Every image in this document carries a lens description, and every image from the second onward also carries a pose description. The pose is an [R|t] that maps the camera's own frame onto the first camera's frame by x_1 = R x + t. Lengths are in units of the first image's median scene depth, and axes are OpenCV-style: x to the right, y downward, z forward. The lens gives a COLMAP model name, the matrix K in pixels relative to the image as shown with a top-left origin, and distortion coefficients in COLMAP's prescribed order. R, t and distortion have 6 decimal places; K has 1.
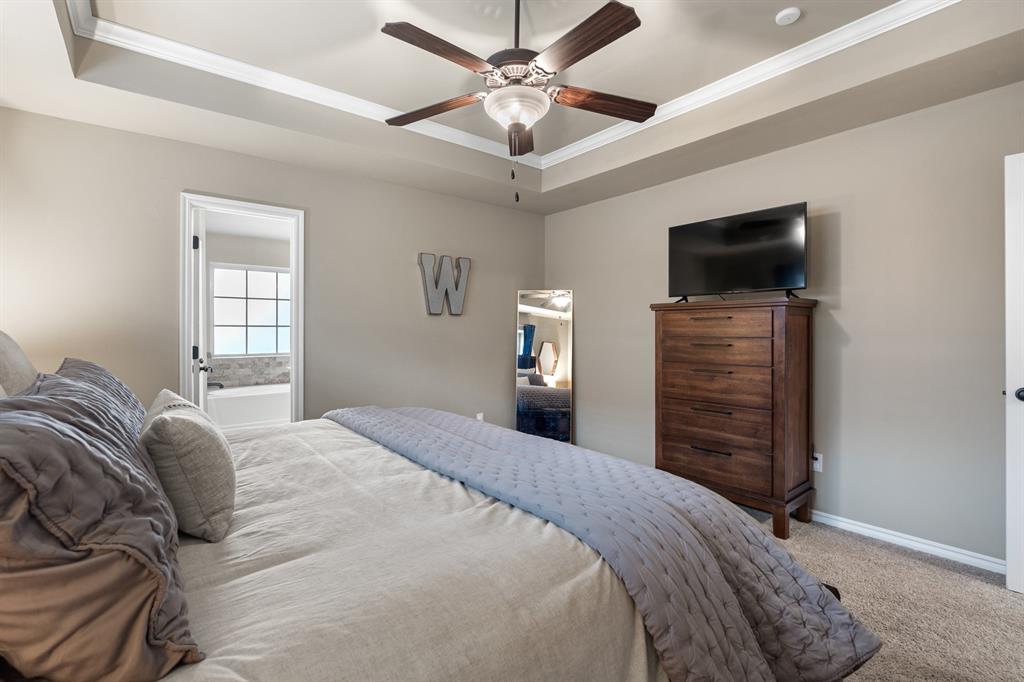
lens RADIAL K [[465.0, 0, 512.8], [0, 465.0, 333.0], [0, 0, 1]] dist [-0.002660, -0.000198]
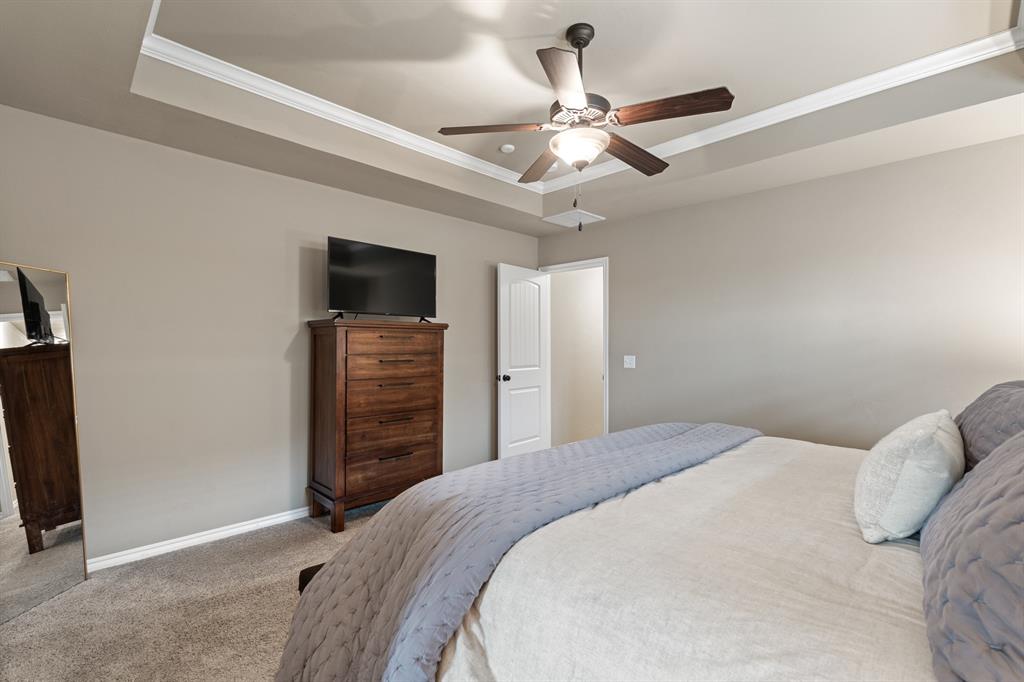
lens RADIAL K [[459.4, 0, 512.7], [0, 459.4, 338.9], [0, 0, 1]] dist [-0.003654, 0.000015]
pose [[-0.102795, 0.023760, 0.994419, -0.728532], [0.003709, 0.999717, -0.023503, 0.000434], [-0.994696, 0.001272, -0.102854, 0.881934]]
